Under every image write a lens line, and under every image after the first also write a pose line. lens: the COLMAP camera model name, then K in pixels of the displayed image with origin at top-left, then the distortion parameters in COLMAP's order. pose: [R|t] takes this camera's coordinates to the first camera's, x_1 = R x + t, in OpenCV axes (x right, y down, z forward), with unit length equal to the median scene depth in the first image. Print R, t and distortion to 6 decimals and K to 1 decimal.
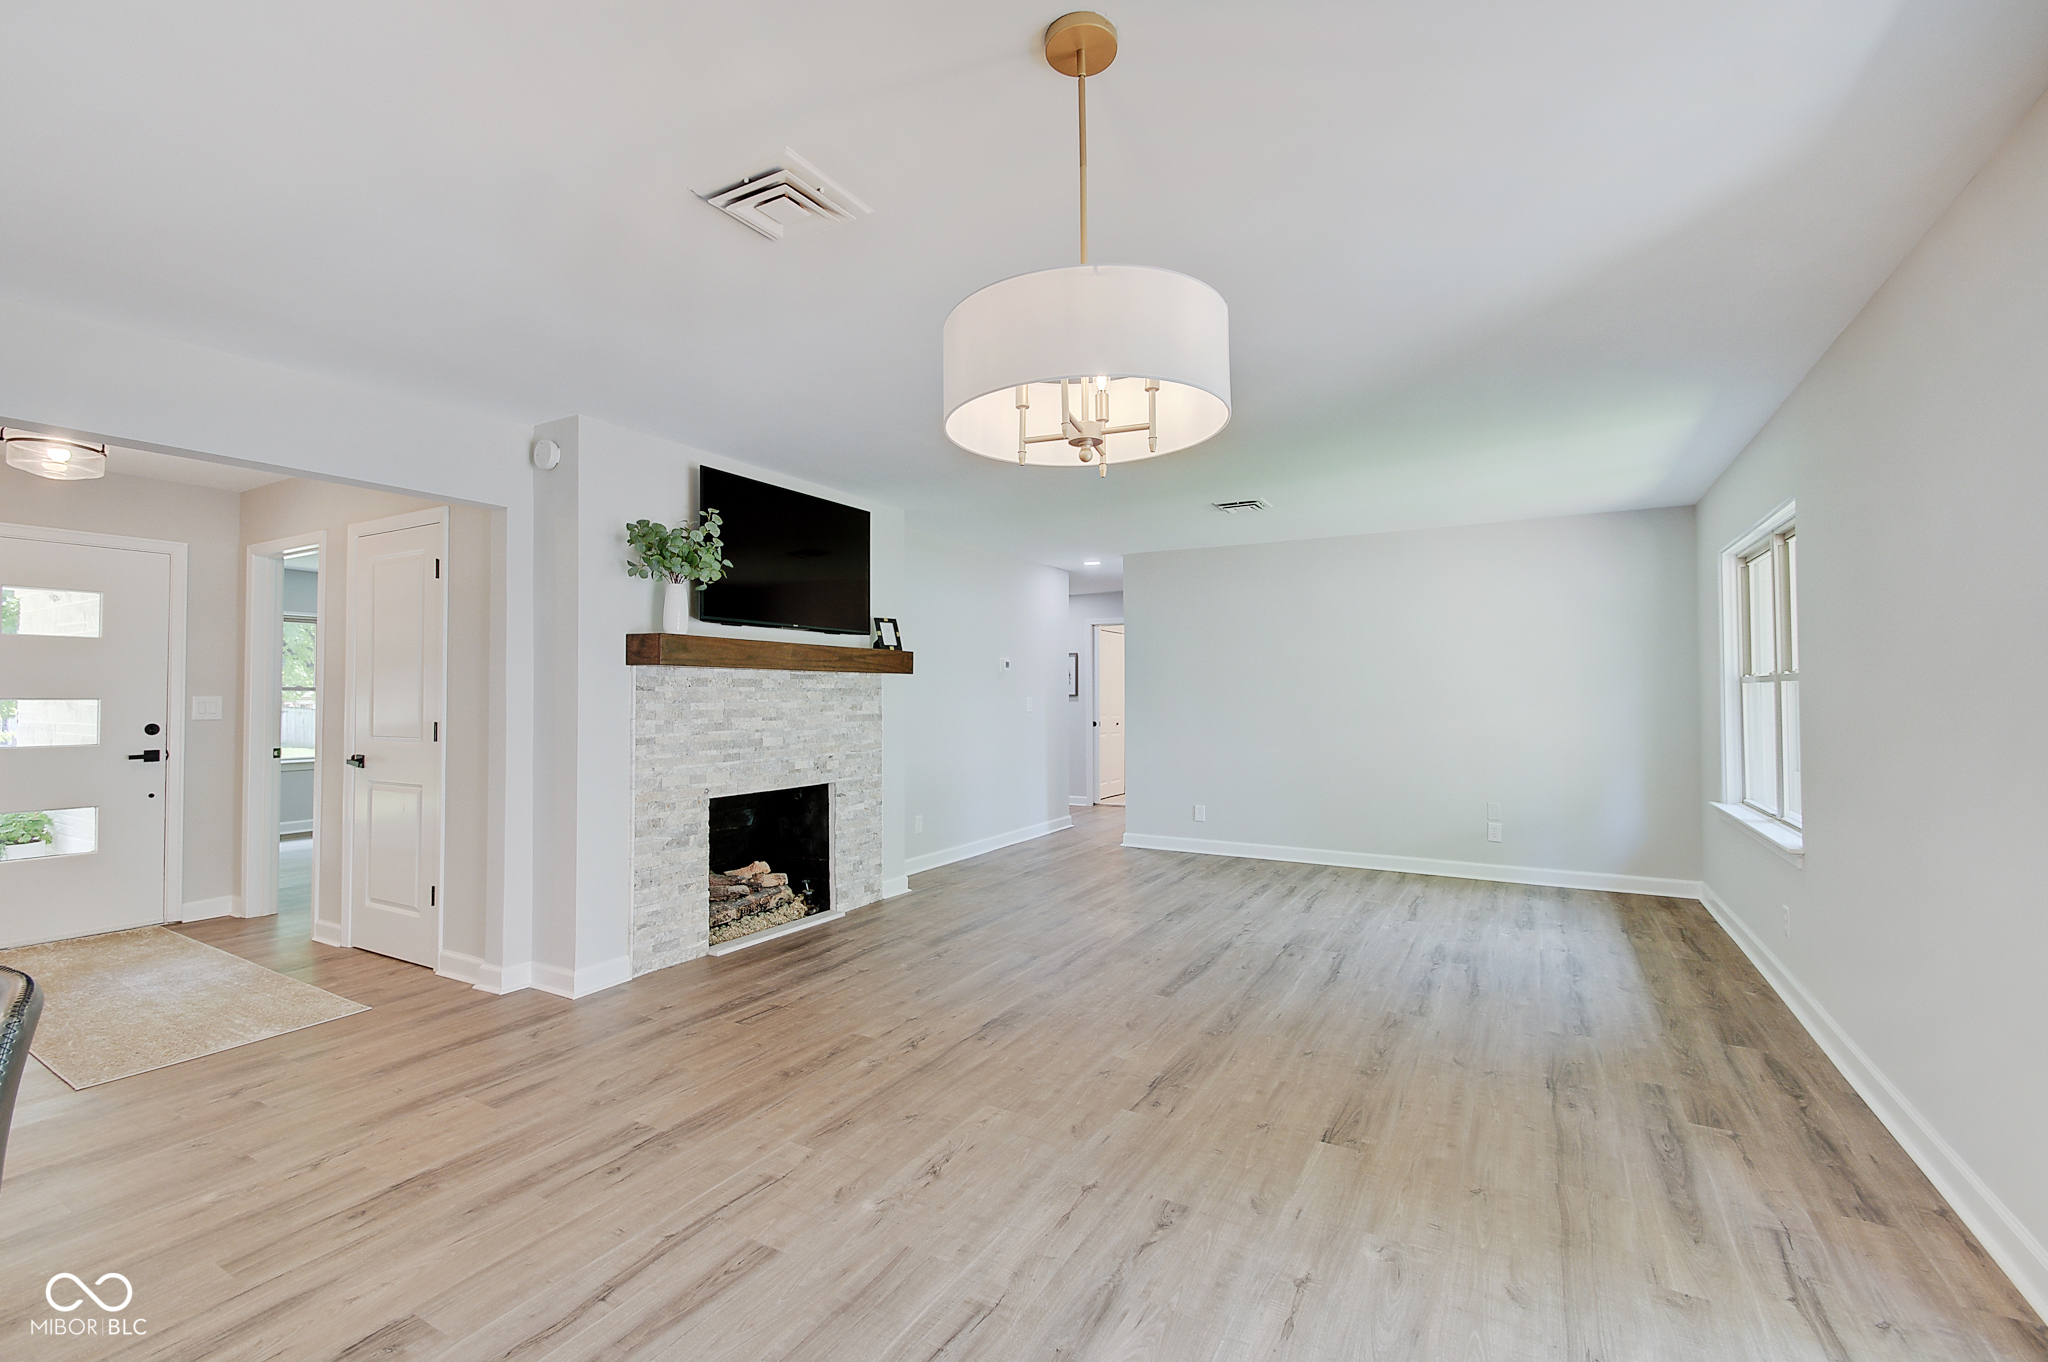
lens RADIAL K [[885.9, 0, 995.7], [0, 885.9, 681.0], [0, 0, 1]] dist [0.022503, -0.014789]
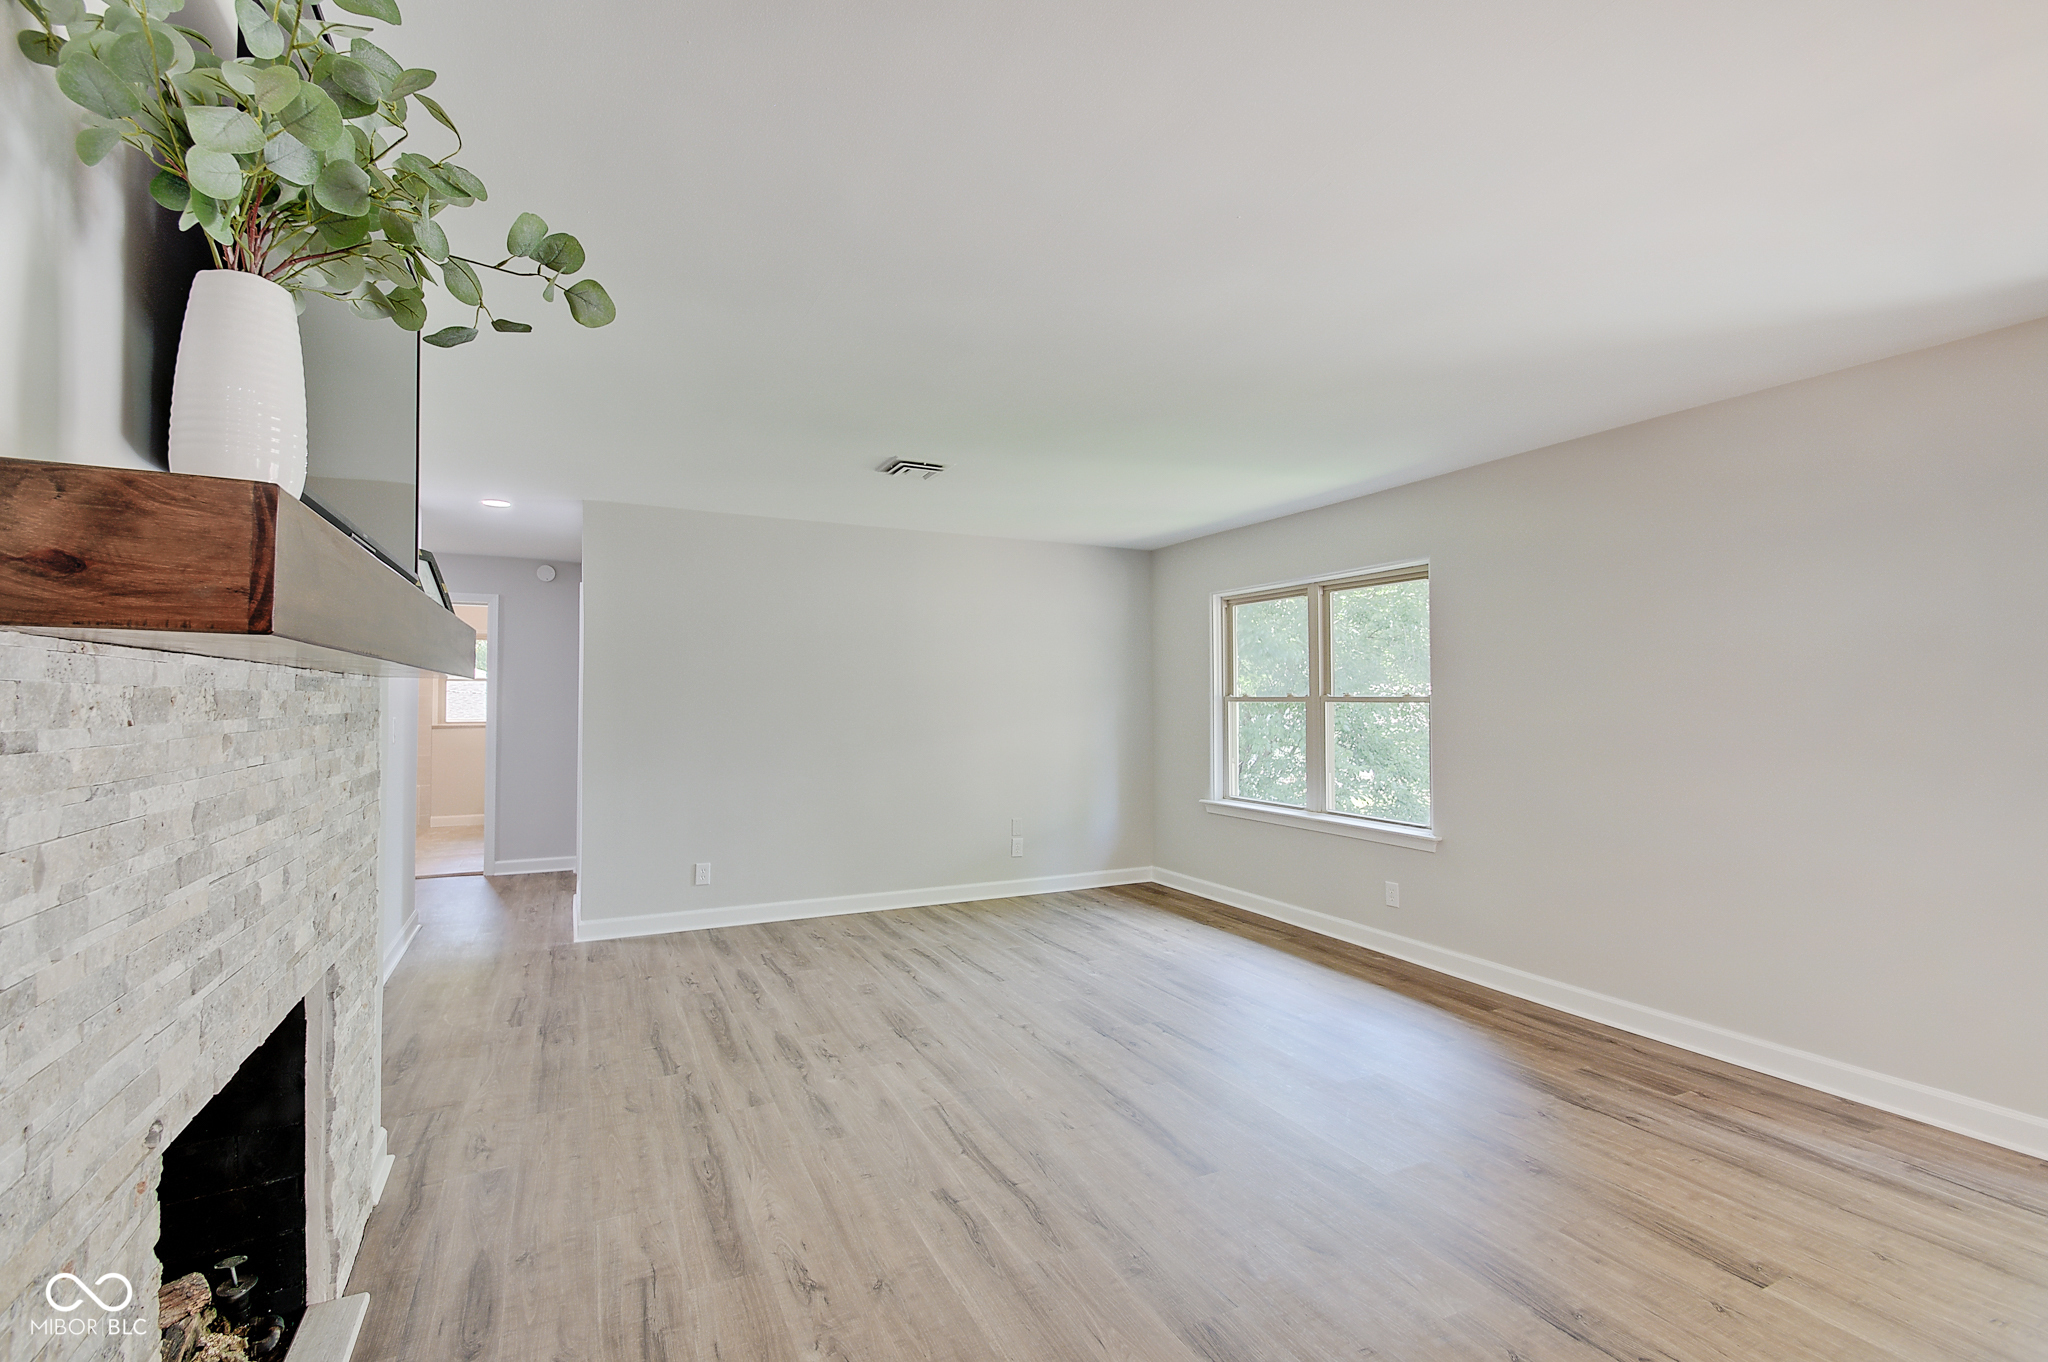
lens RADIAL K [[885.9, 0, 995.7], [0, 885.9, 681.0], [0, 0, 1]] dist [0.022503, -0.014789]
pose [[0.559167, 0.019333, 0.828830, -0.407627], [-0.015408, 0.999798, -0.012926, -0.006073], [-0.828912, -0.005543, 0.559352, 0.658442]]
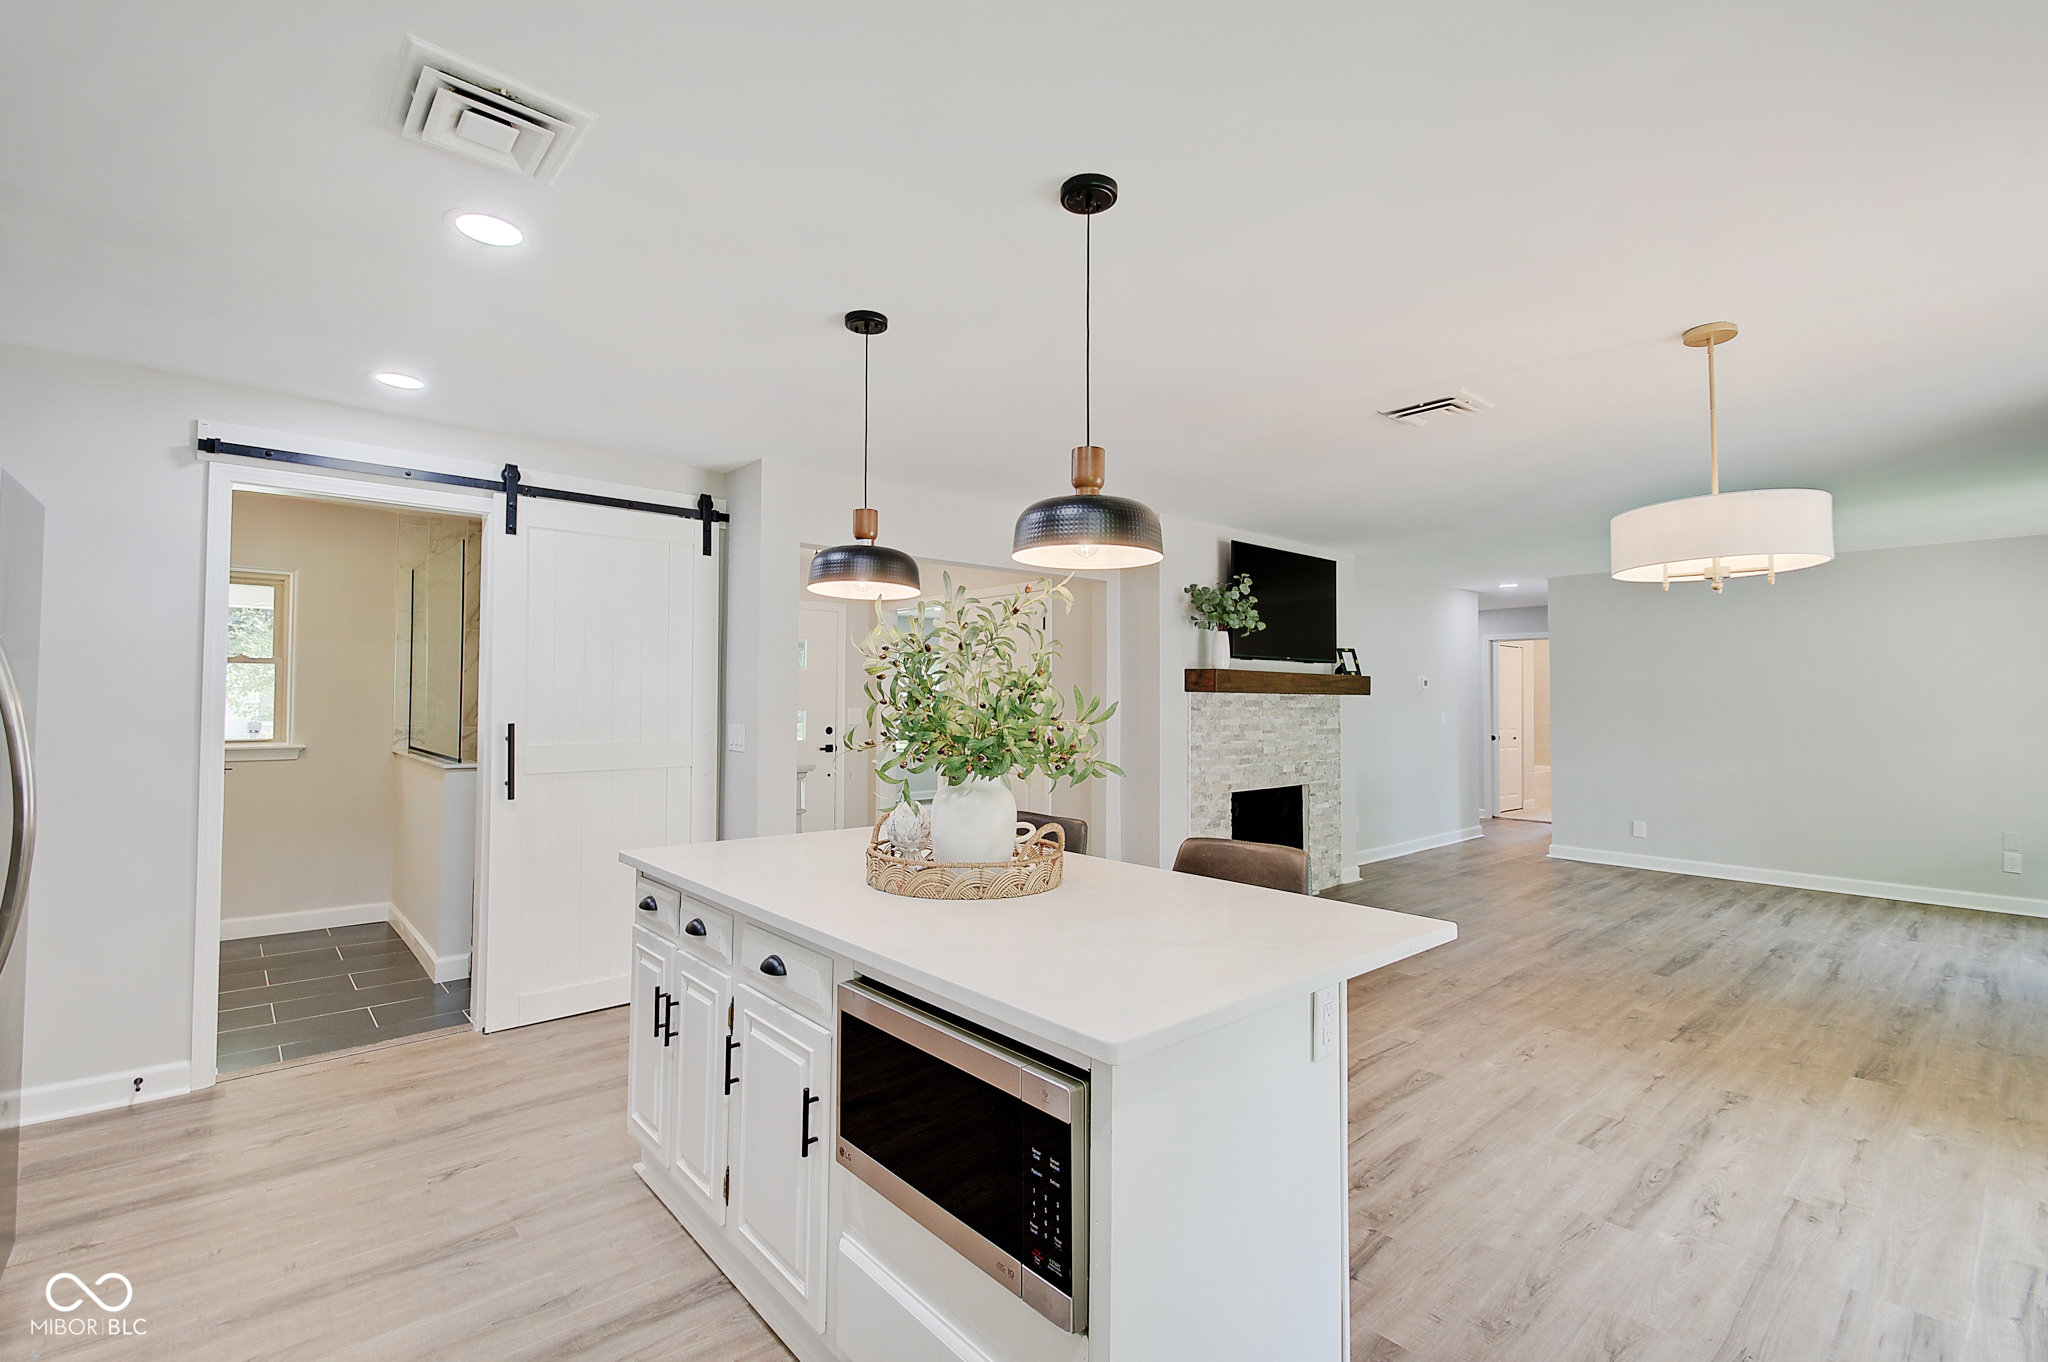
lens RADIAL K [[892.1, 0, 1006.5], [0, 892.1, 677.9], [0, 0, 1]] dist [0.028362, -0.017552]
pose [[0.948843, -0.000587, -0.315748, -0.222656], [-0.002085, 0.999965, -0.008125, -0.025236], [0.315742, 0.008367, 0.948808, -0.359444]]
